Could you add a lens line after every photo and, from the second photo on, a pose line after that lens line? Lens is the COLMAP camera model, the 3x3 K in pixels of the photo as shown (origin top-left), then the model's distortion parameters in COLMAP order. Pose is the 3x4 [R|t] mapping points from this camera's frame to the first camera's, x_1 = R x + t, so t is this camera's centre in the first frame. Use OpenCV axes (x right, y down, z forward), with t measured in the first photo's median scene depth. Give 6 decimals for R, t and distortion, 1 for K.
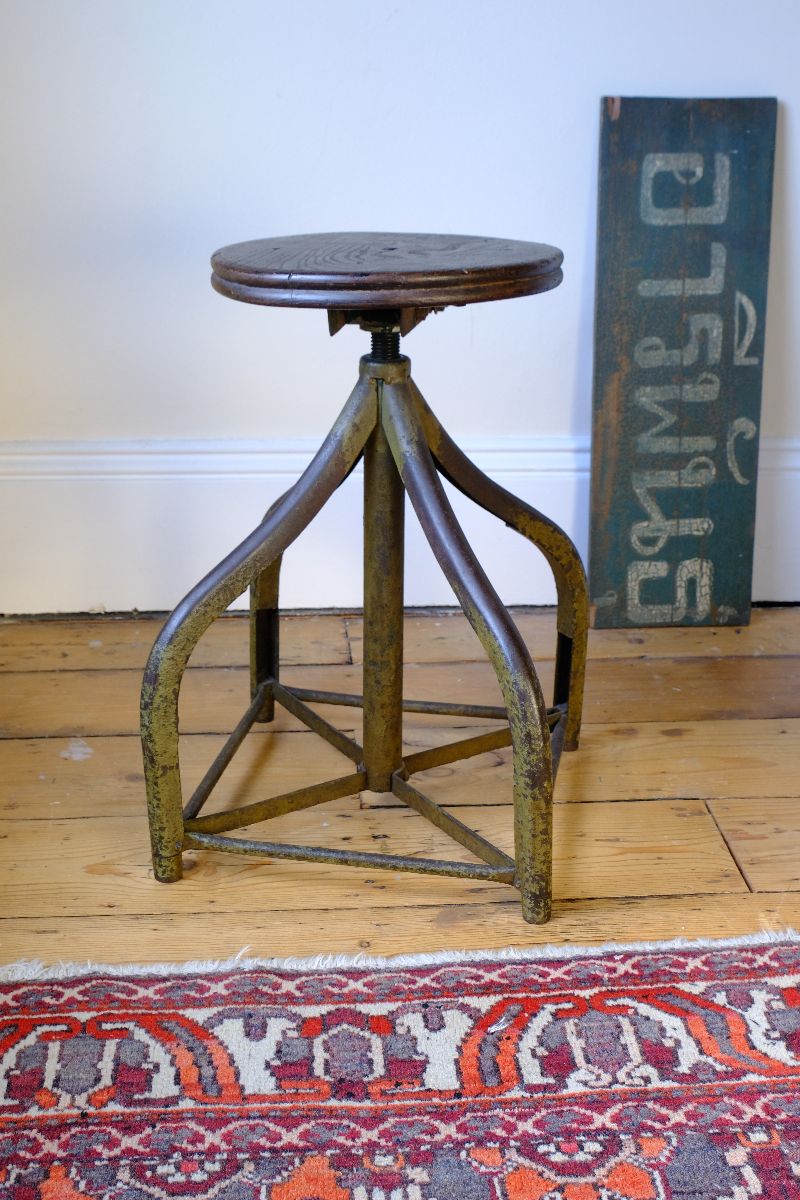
lens RADIAL K [[1628.5, 0, 396.6], [0, 1628.5, 591.7], [0, 0, 1]] dist [0.008790, 0.000000]
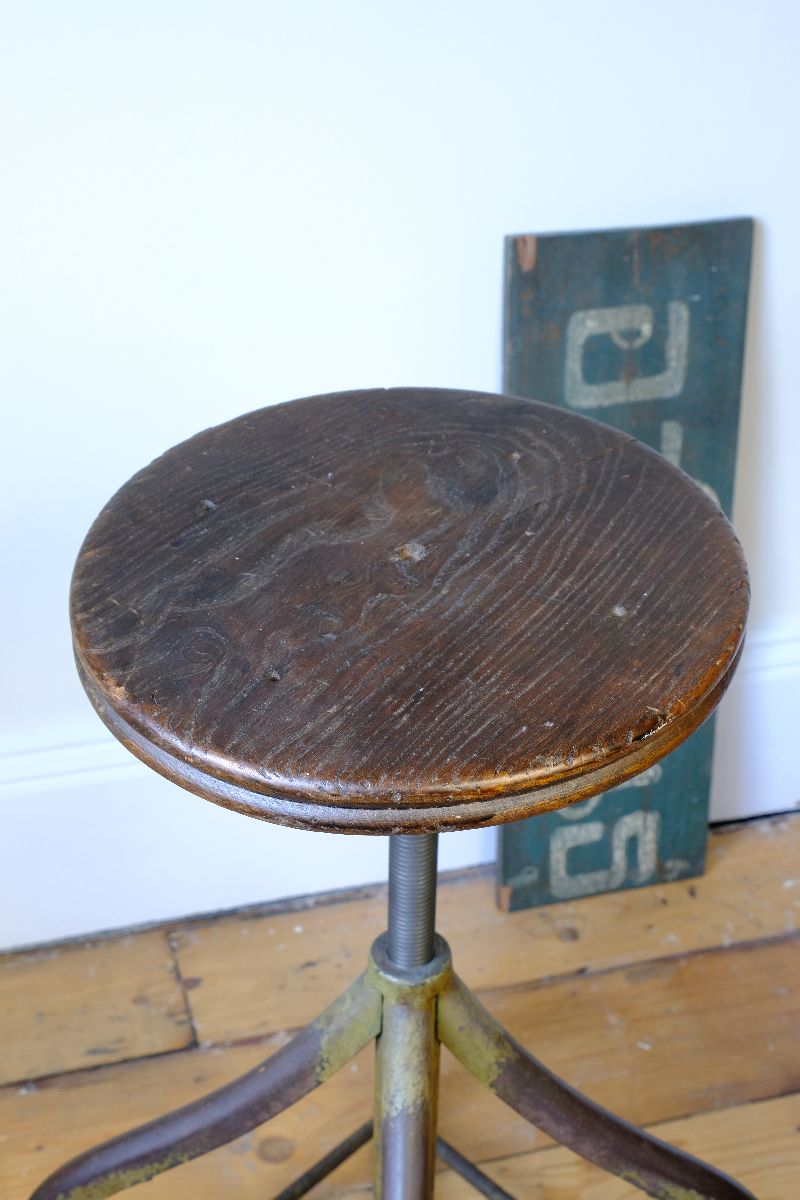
lens RADIAL K [[1752.1, 0, 398.4], [0, 1752.1, 605.4], [0, 0, 1]] dist [-0.027710, 0.000000]
pose [[0.979608, -0.102195, 0.172989, -0.069881], [0.060828, 0.971425, 0.229421, -0.404320], [-0.191491, -0.214220, 0.957831, 0.368148]]
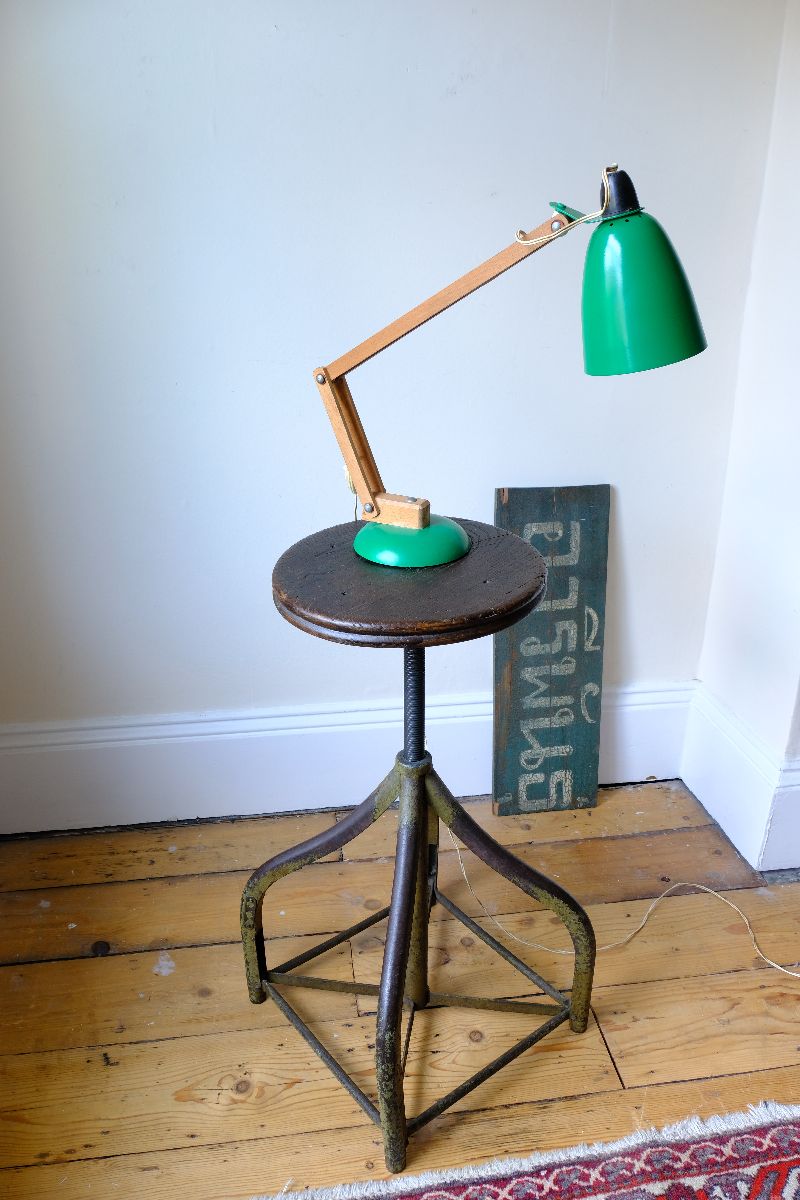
lens RADIAL K [[933.6, 0, 399.7], [0, 933.6, 600.3], [0, 0, 1]] dist [-0.039180, 0.014433]
pose [[0.997670, -0.036967, 0.057339, -0.020046], [0.034690, 0.998589, 0.040212, -0.297269], [-0.058745, -0.038129, 0.997545, 0.176941]]
